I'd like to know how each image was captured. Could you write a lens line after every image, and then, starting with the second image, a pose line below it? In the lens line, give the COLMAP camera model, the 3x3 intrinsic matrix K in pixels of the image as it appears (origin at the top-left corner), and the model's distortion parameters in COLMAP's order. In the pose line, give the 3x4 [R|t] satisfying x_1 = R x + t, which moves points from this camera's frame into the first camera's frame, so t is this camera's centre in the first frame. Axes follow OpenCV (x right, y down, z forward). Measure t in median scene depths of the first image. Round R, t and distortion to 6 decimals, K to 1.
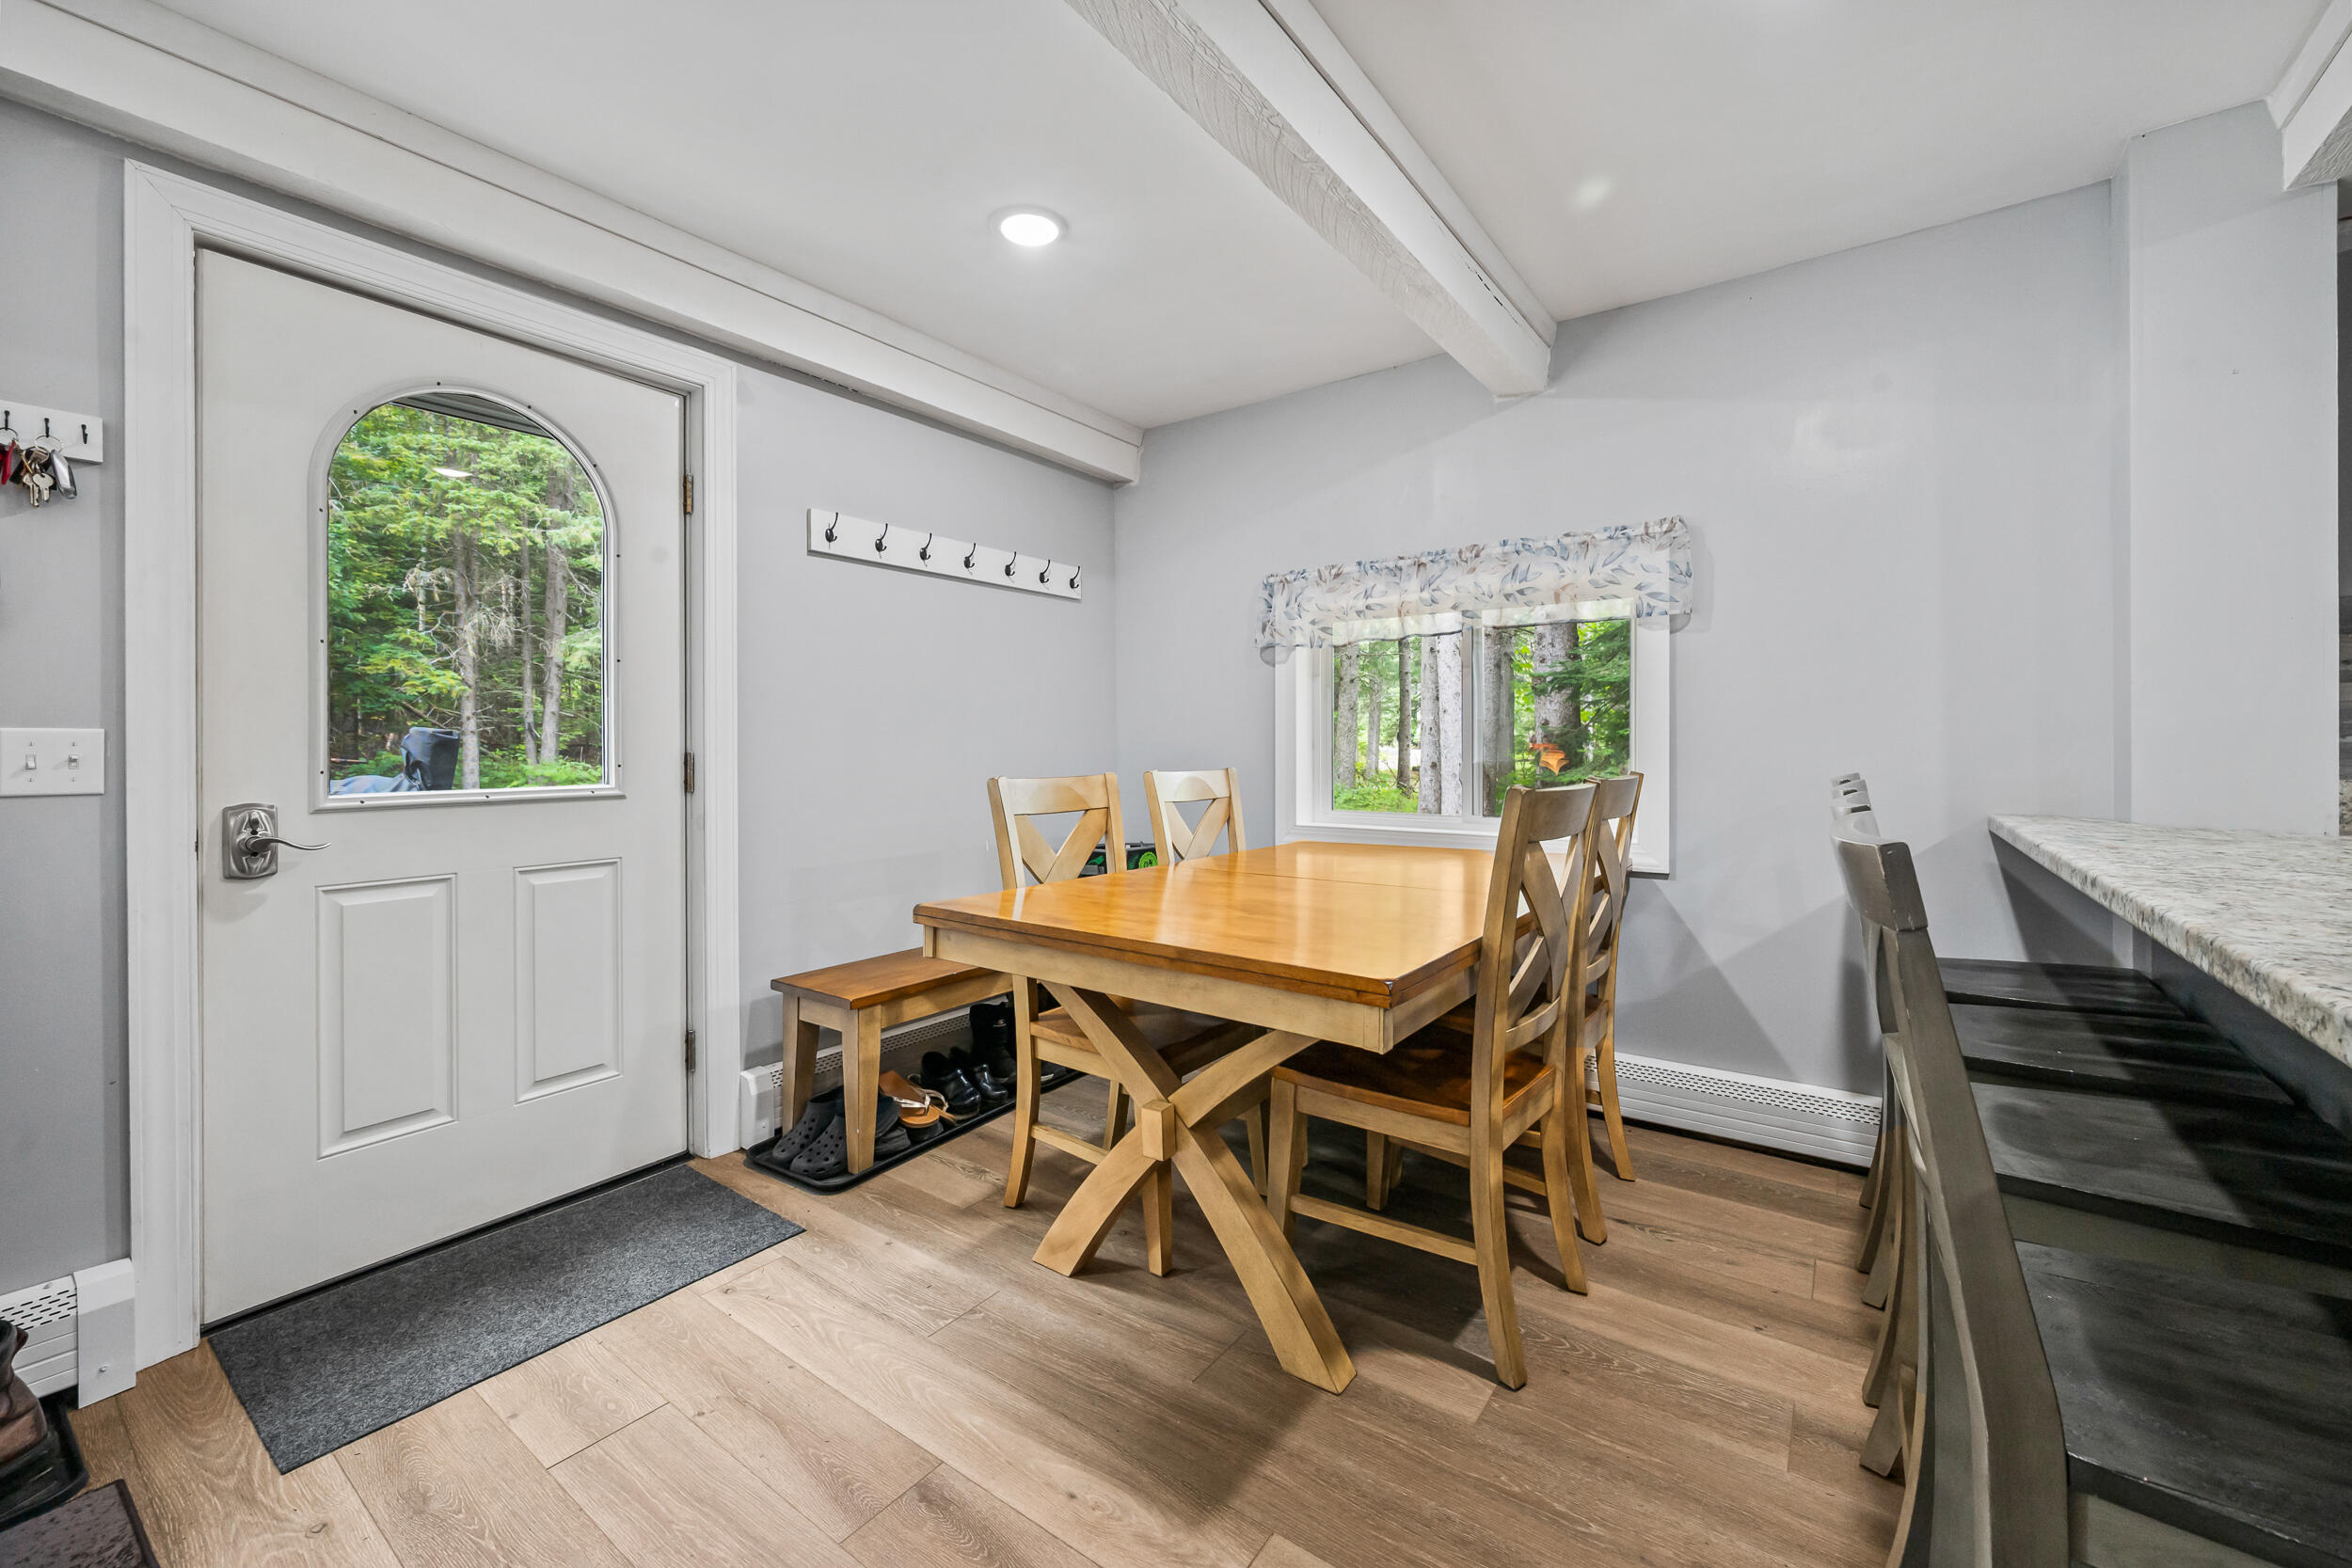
lens RADIAL K [[948.8, 0, 1177.5], [0, 948.8, 738.3], [0, 0, 1]] dist [-0.001056, -0.000117]
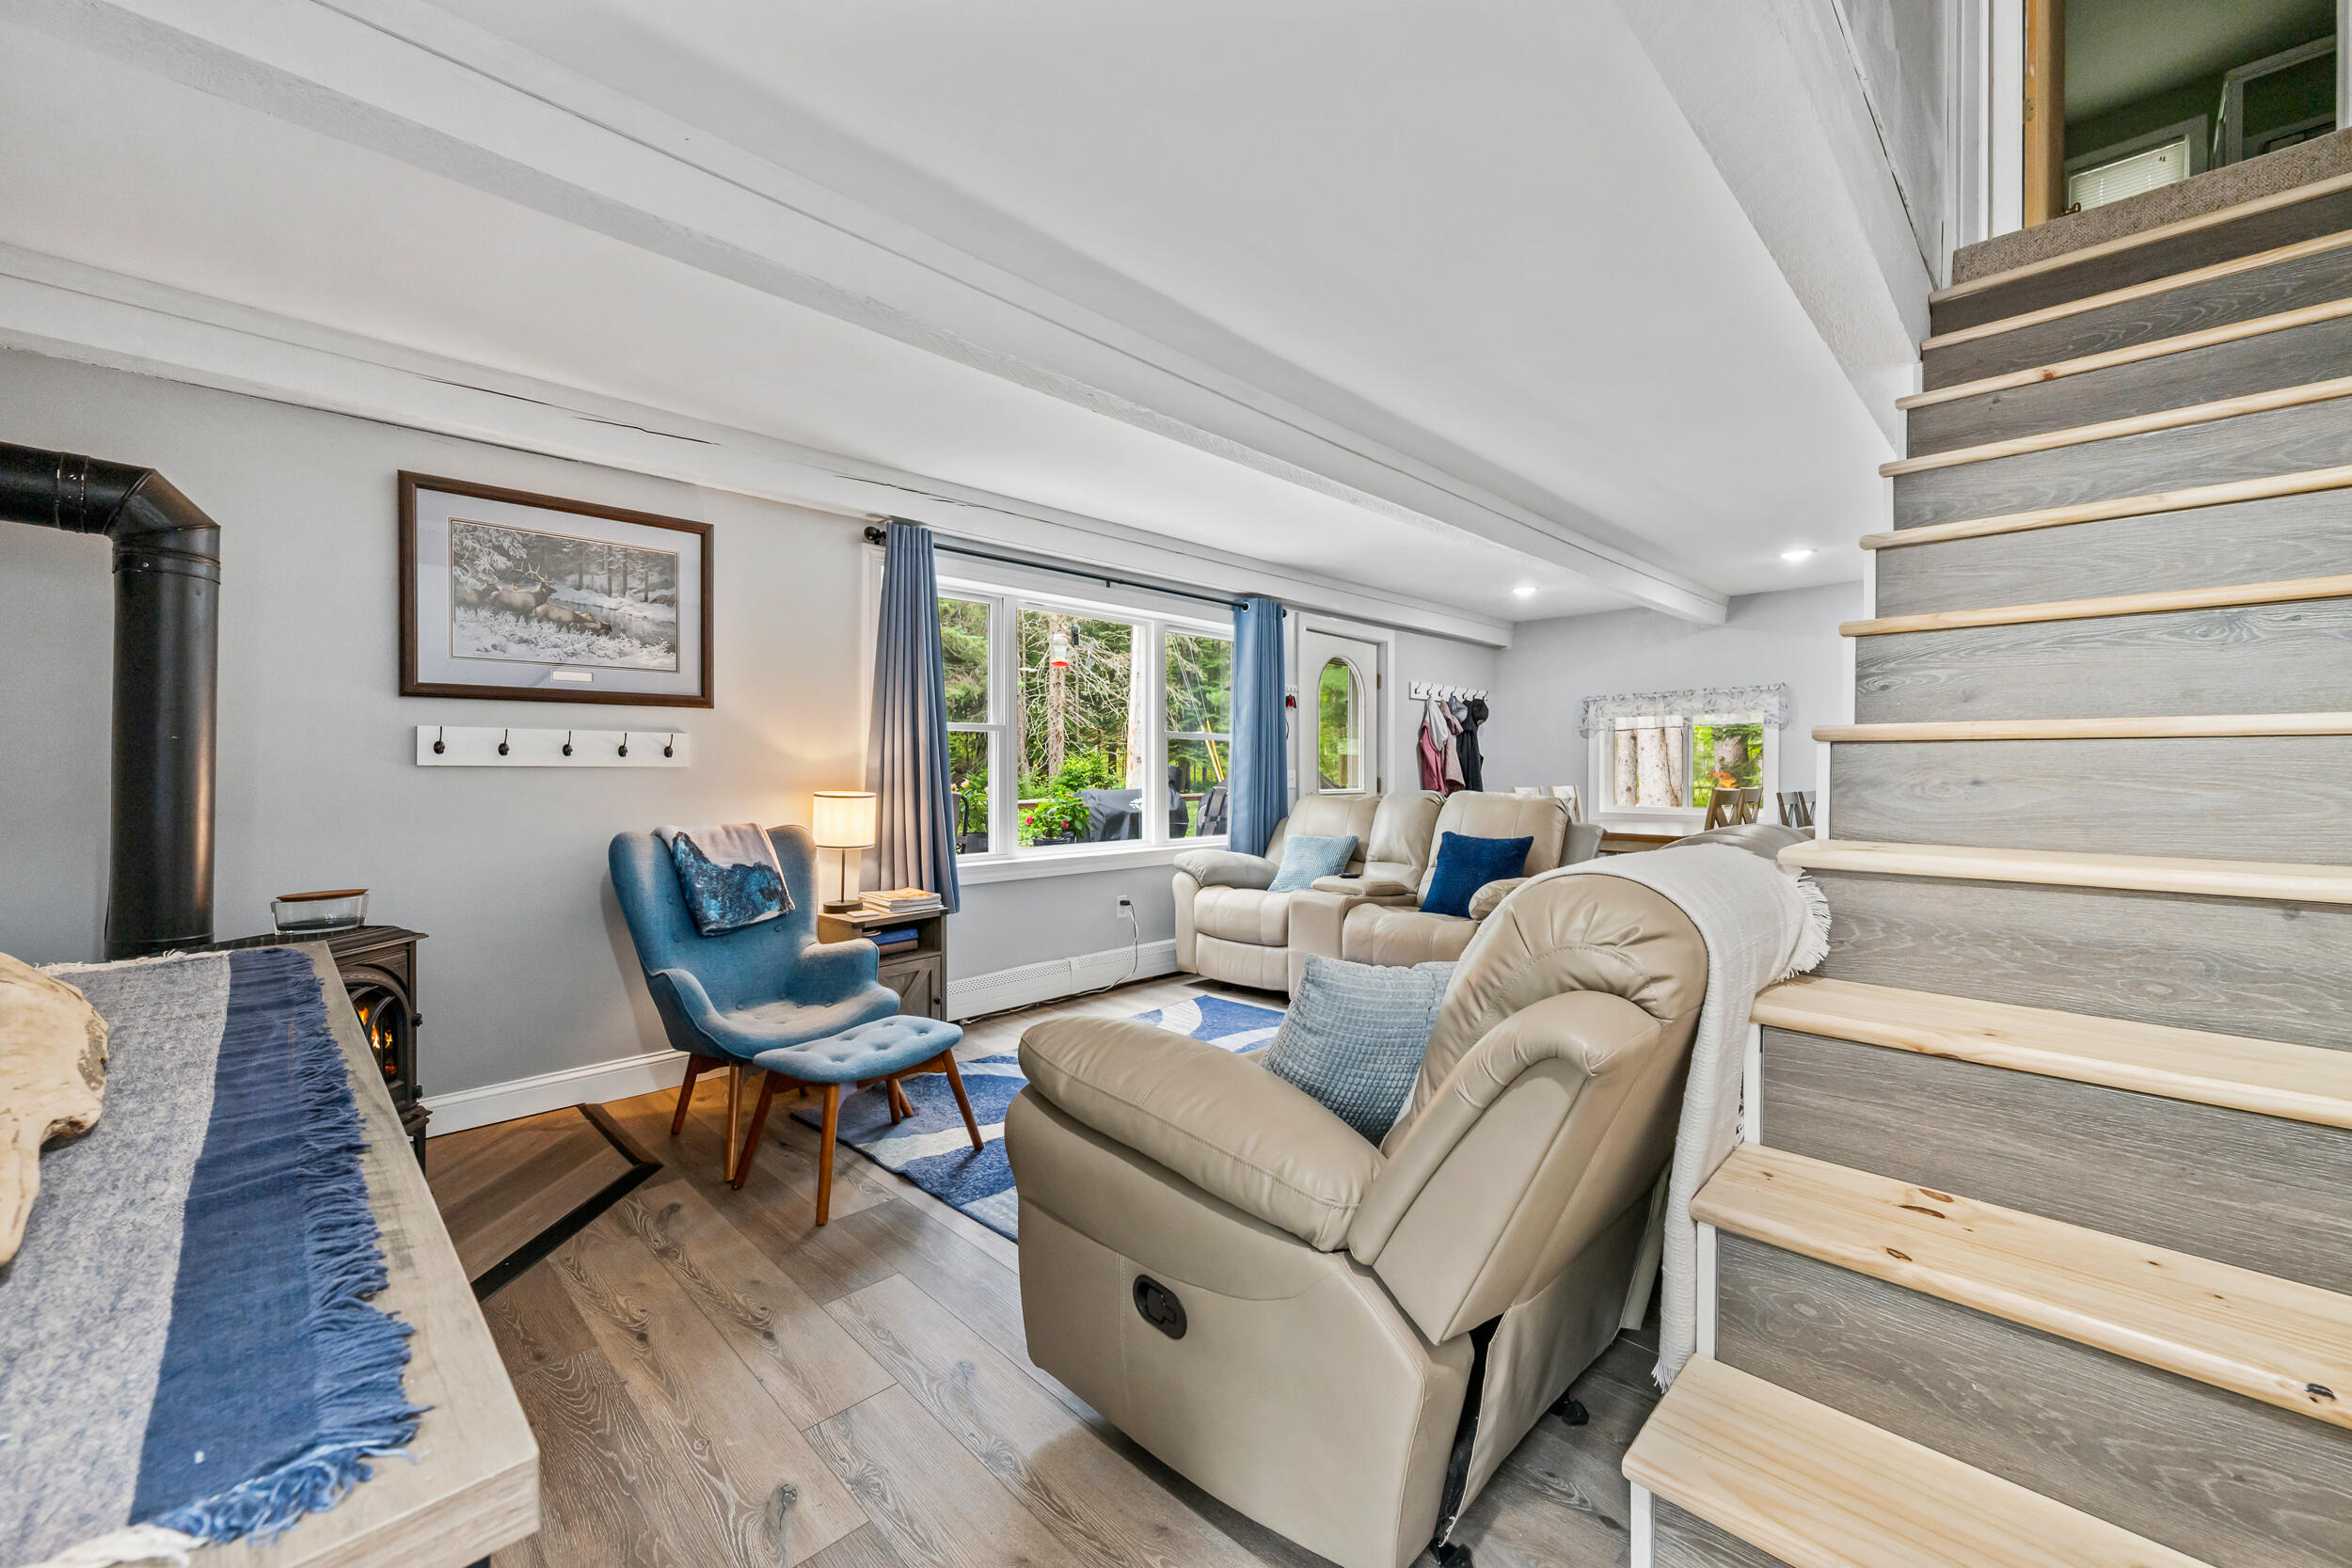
lens RADIAL K [[922.6, 0, 1179.2], [0, 922.6, 779.4], [0, 0, 1]] dist [-0.000102, -0.000029]
pose [[0.987133, 0.002726, -0.159879, -0.544678], [-0.000208, 0.999876, 0.015763, -0.018033], [0.159902, -0.015527, 0.987011, -1.386956]]
